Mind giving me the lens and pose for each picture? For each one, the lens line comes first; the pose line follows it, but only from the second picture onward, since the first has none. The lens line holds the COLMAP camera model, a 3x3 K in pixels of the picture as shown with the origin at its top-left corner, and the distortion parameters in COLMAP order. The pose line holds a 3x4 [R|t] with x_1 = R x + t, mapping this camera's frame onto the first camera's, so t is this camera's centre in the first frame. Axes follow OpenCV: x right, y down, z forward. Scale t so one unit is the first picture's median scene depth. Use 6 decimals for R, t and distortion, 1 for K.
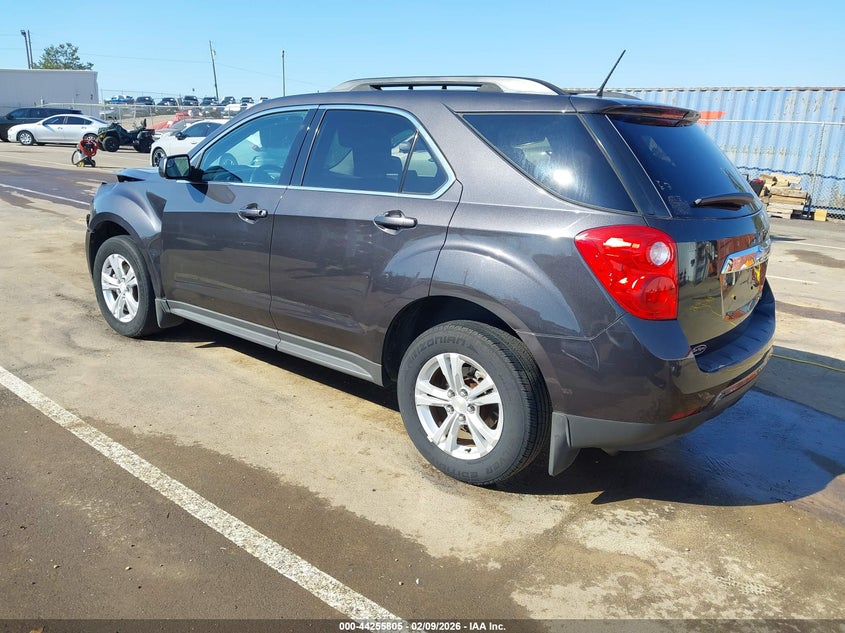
lens RADIAL K [[655.2, 0, 422.5], [0, 655.2, 316.5], [0, 0, 1]] dist [0.011457, 0.002396]
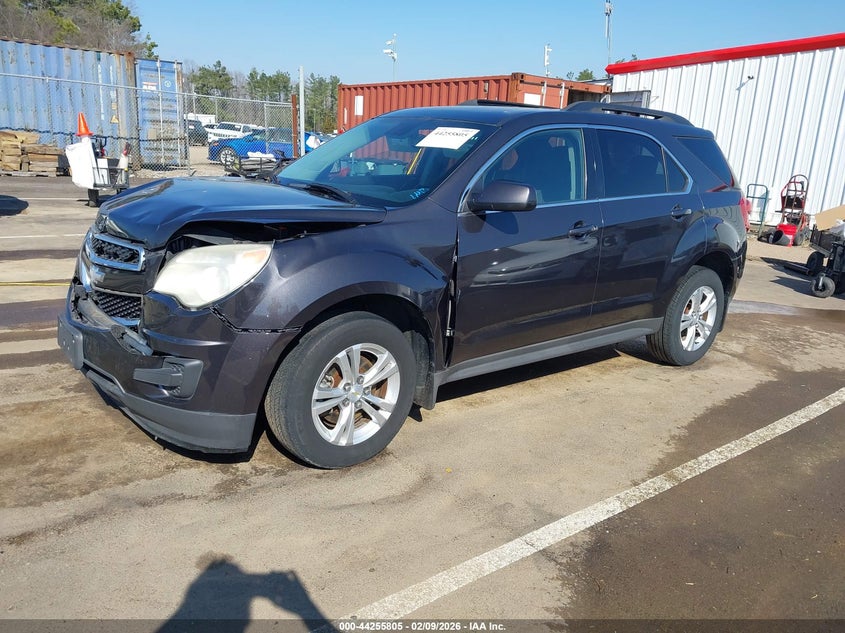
lens RADIAL K [[655.2, 0, 422.5], [0, 655.2, 316.5], [0, 0, 1]] dist [0.011457, 0.002396]
pose [[0.219253, -0.287766, 0.932266, -1.433442], [0.203268, 0.948021, 0.244824, -0.362854], [-0.954259, 0.135821, 0.266350, 1.068559]]
